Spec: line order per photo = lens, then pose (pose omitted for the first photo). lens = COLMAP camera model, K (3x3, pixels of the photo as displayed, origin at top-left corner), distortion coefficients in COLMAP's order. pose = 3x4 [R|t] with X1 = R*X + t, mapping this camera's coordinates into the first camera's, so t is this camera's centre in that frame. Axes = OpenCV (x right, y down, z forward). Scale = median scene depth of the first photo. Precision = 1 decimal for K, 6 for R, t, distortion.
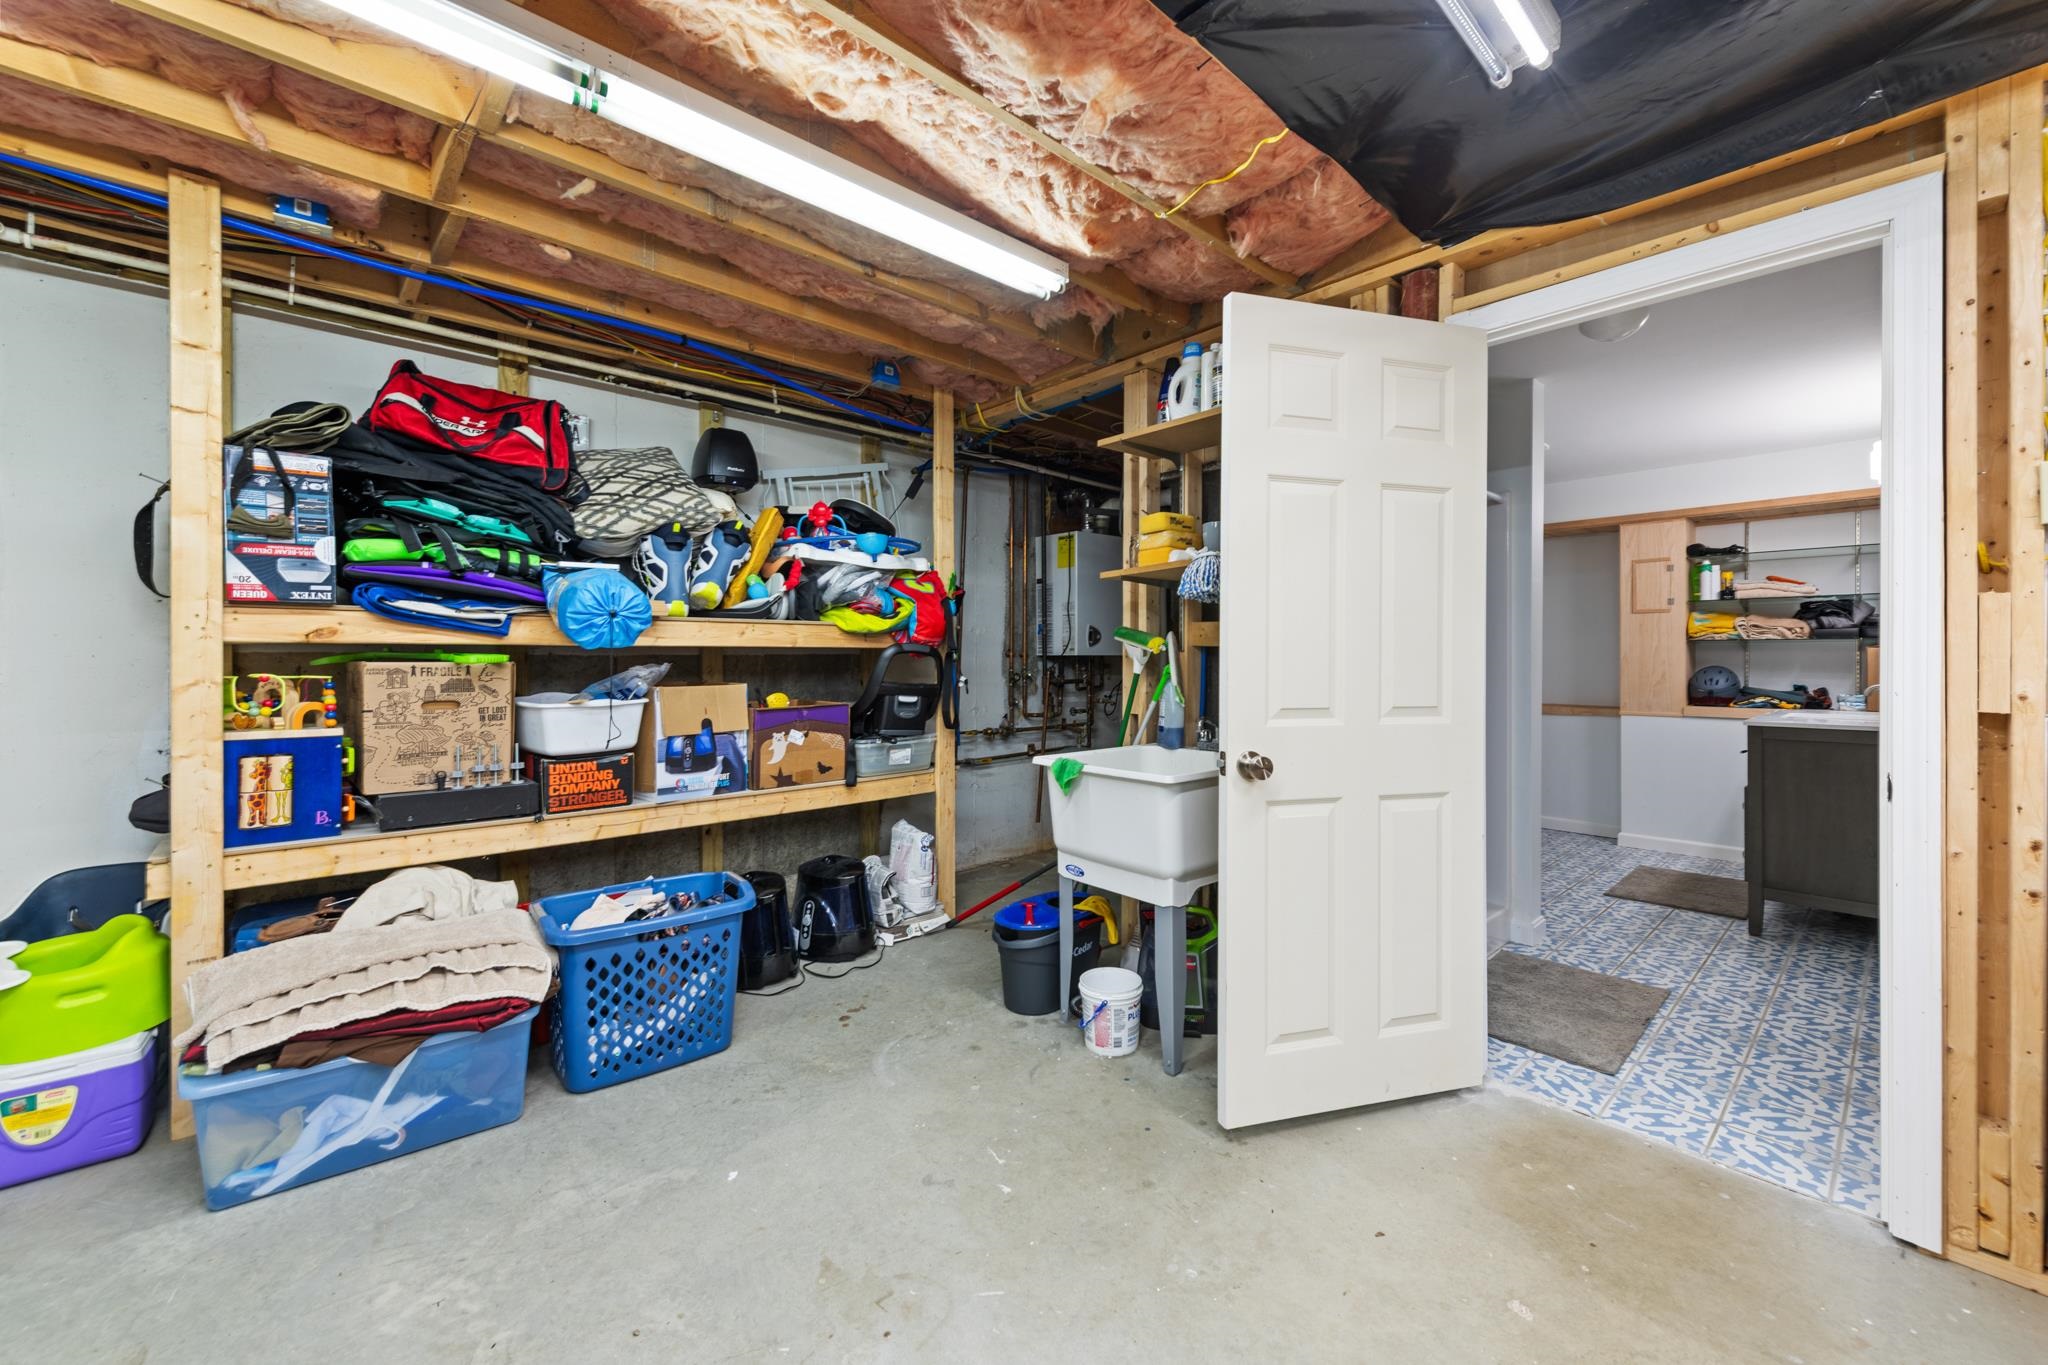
lens RADIAL K [[807.5, 0, 1020.5], [0, 807.5, 658.4], [0, 0, 1]] dist [0.000082, 0.000035]
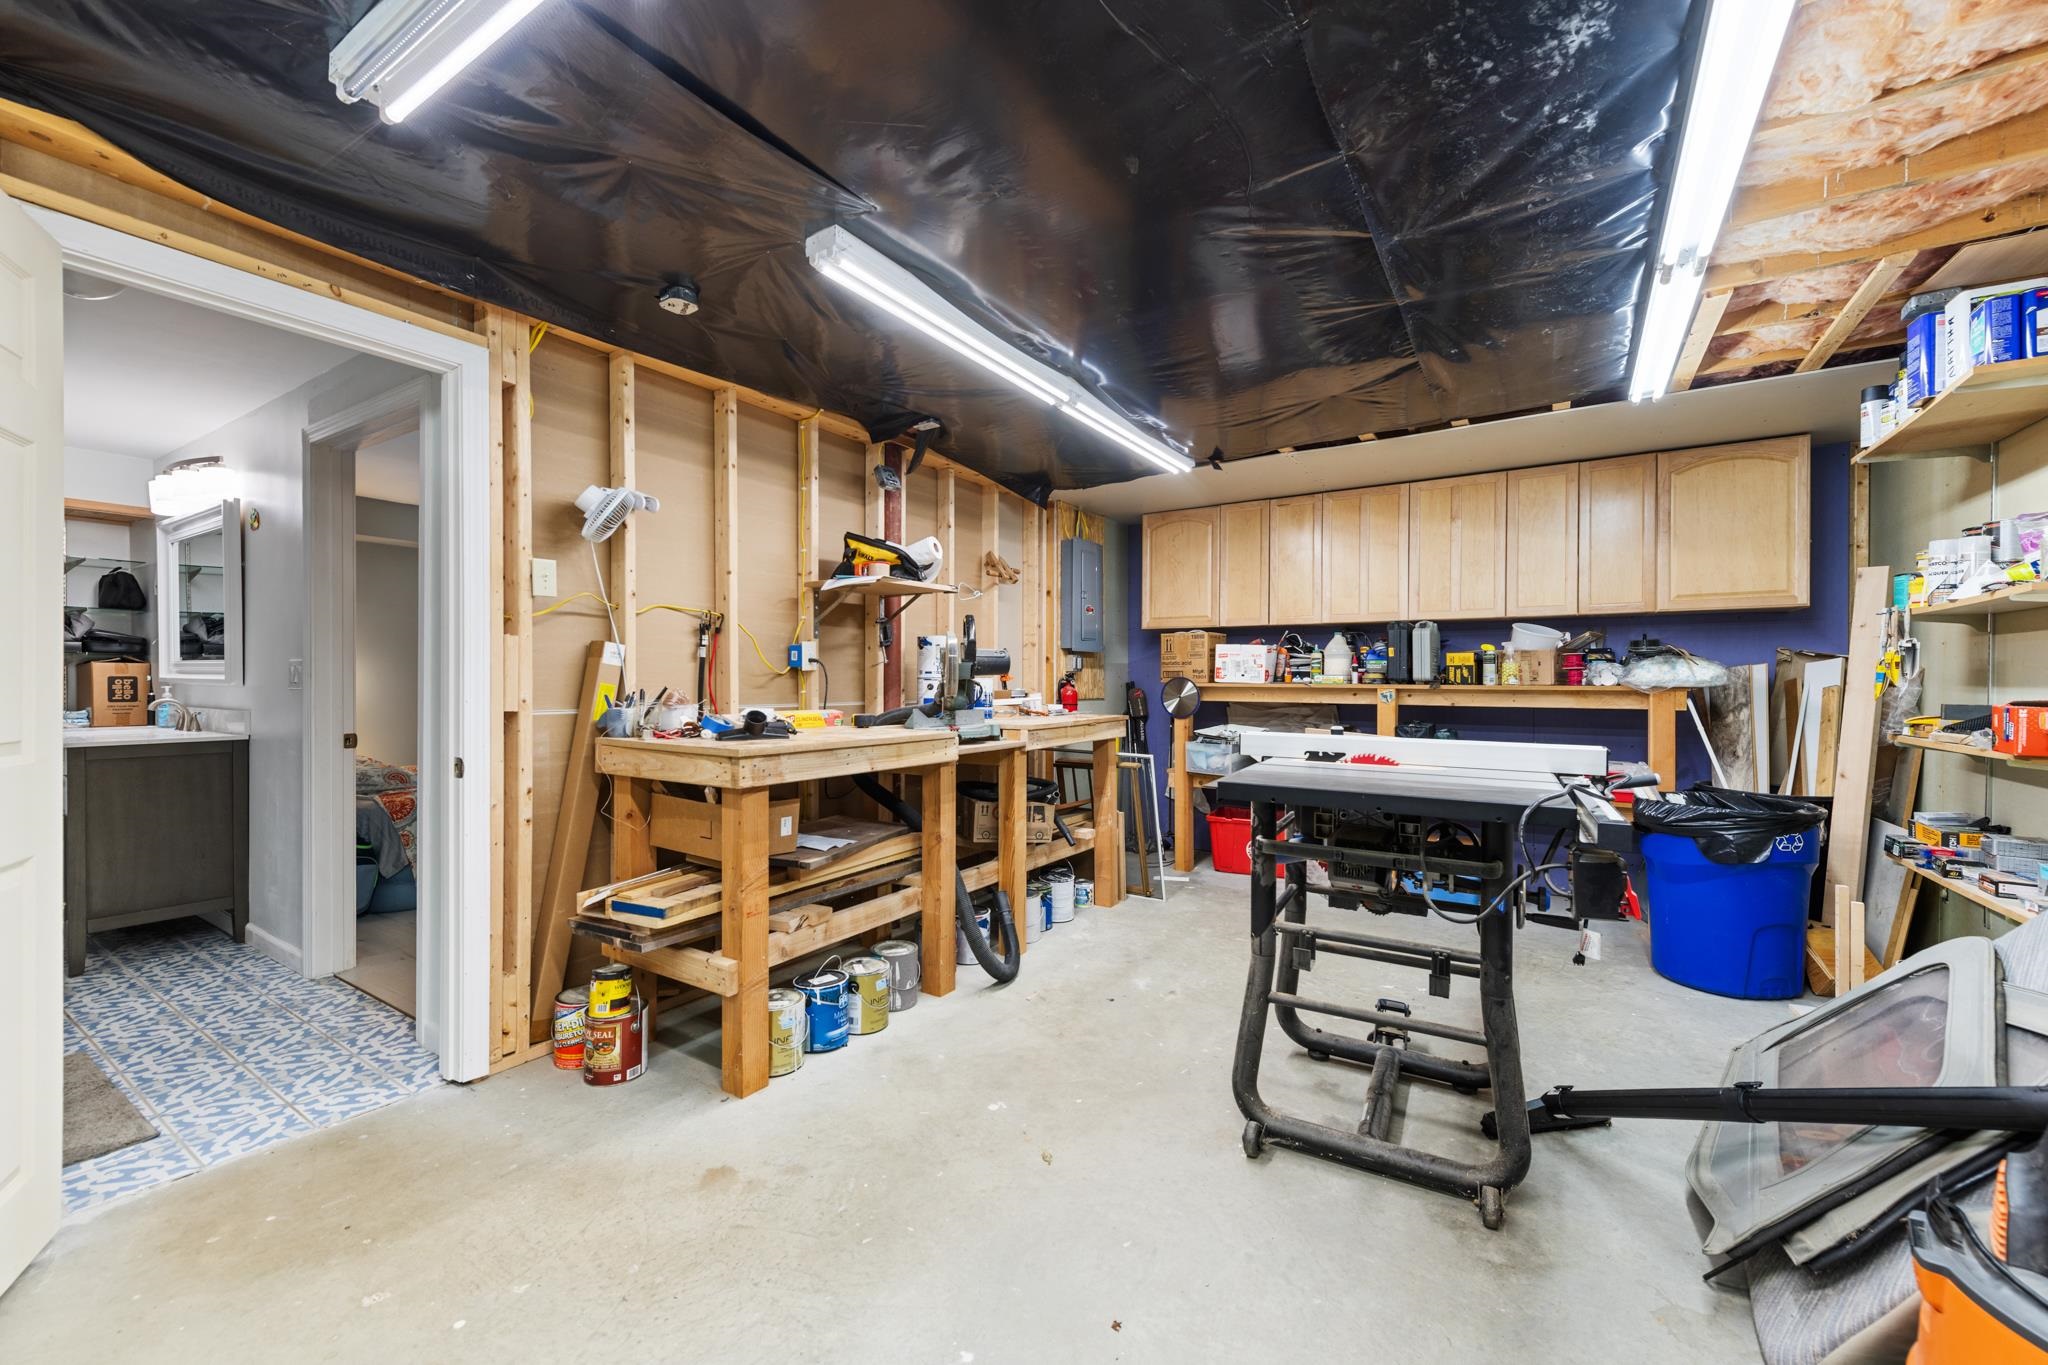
lens RADIAL K [[806.5, 0, 1043.5], [0, 806.5, 680.4], [0, 0, 1]] dist [-0.000989, -0.000126]
pose [[-0.282296, -0.003029, 0.959323, -0.203946], [-0.006674, 0.999977, 0.001194, -0.000609], [-0.959304, -0.006065, -0.282310, 0.153080]]
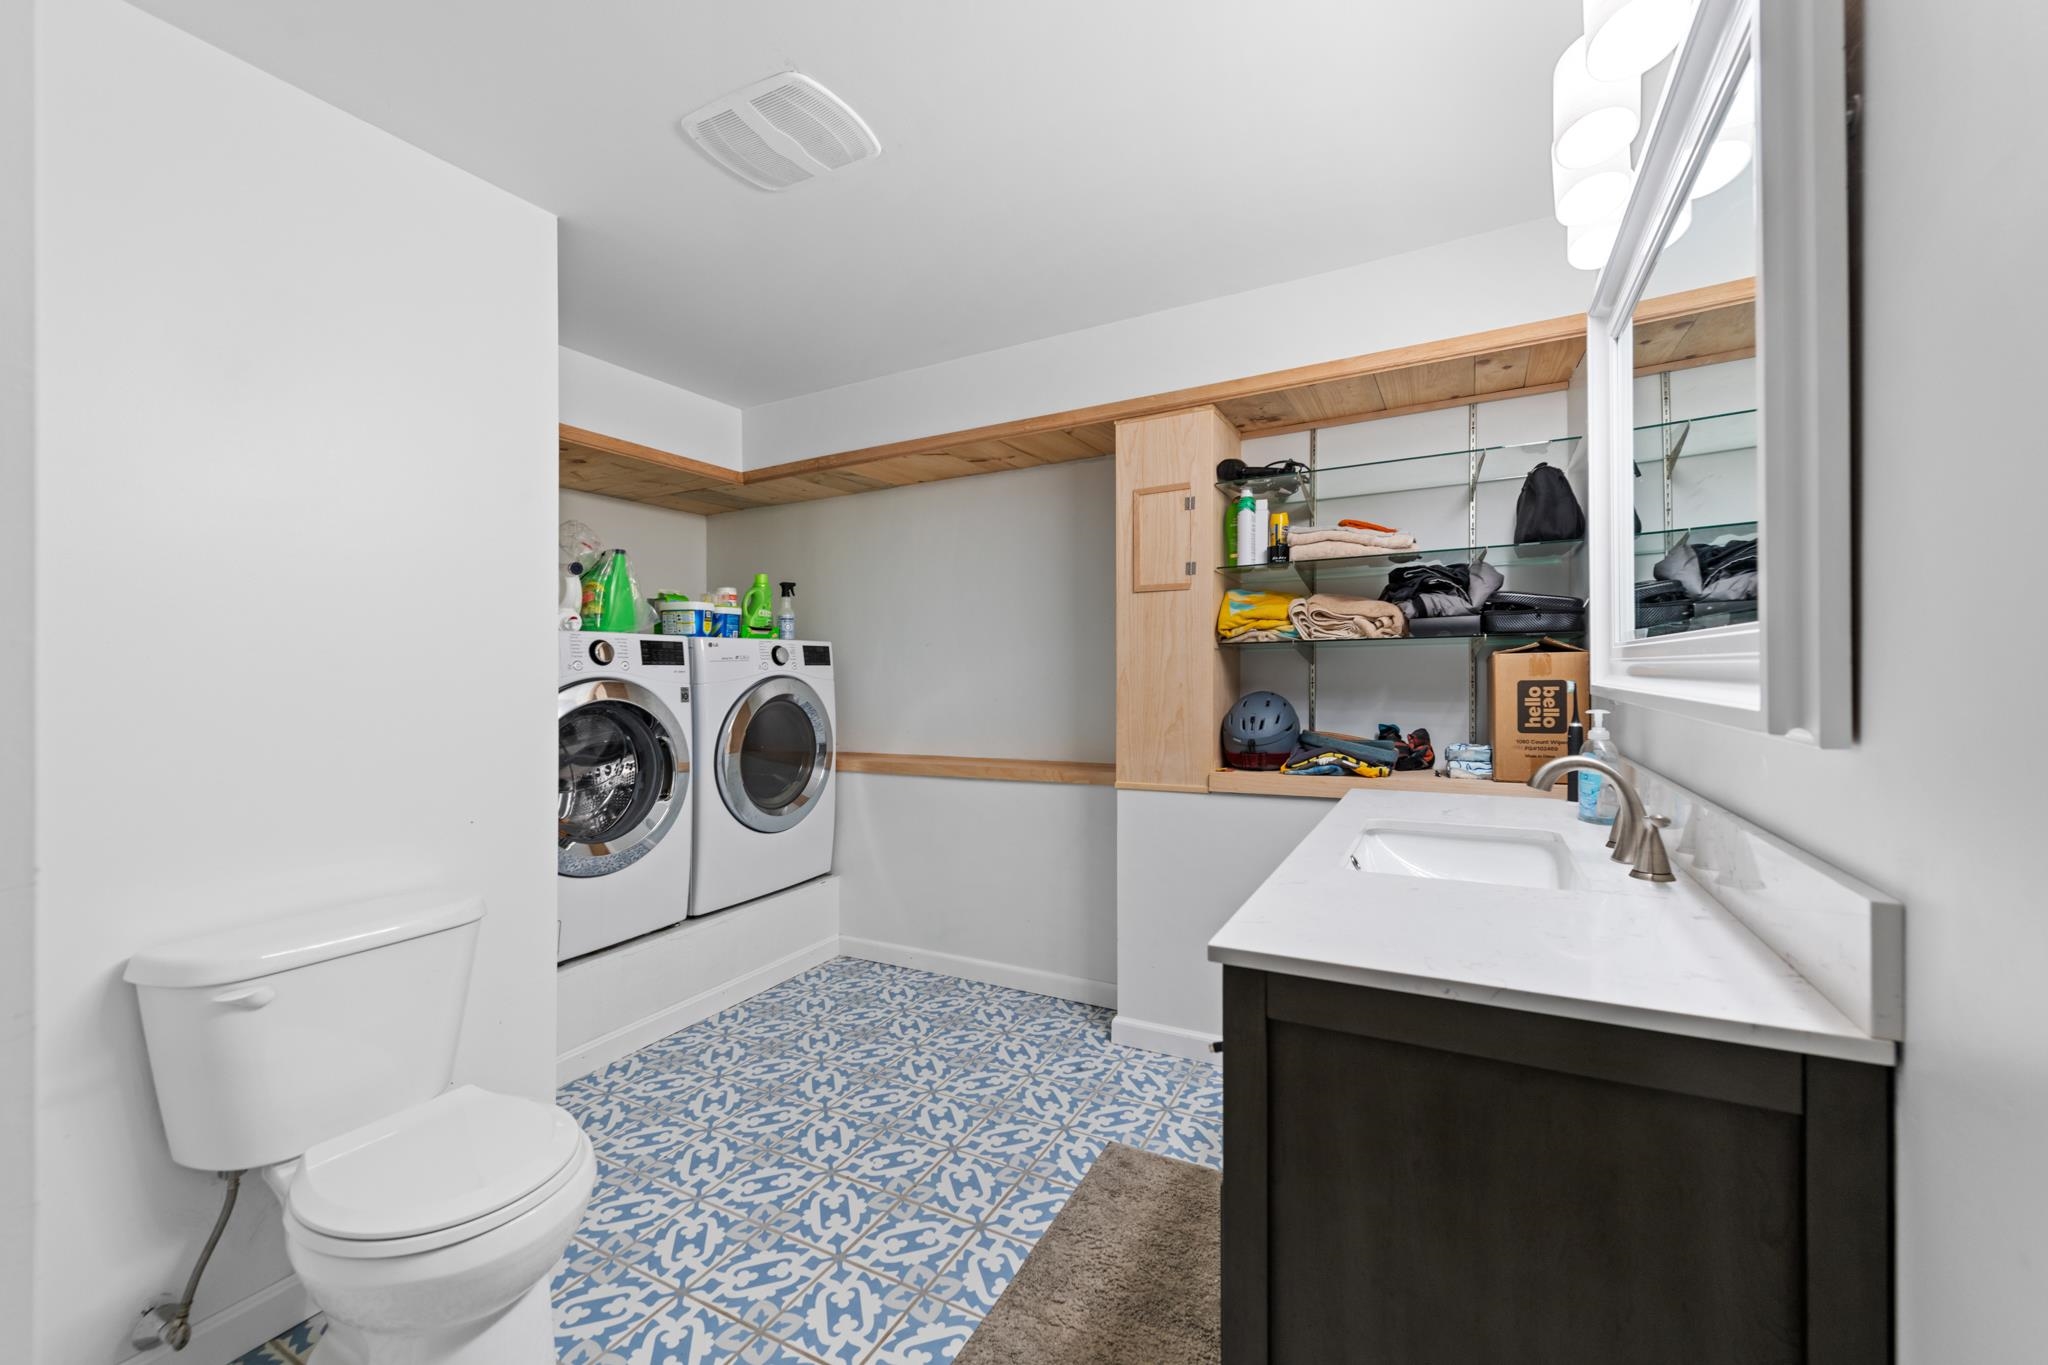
lens RADIAL K [[830.5, 0, 1026.8], [0, 830.5, 702.6], [0, 0, 1]] dist [0.016824, -0.000101]
pose [[0.940317, -0.025243, 0.339362, 0.555714], [0.014871, 0.999340, 0.033129, -0.004422], [-0.339975, -0.026105, 0.940072, 0.566377]]
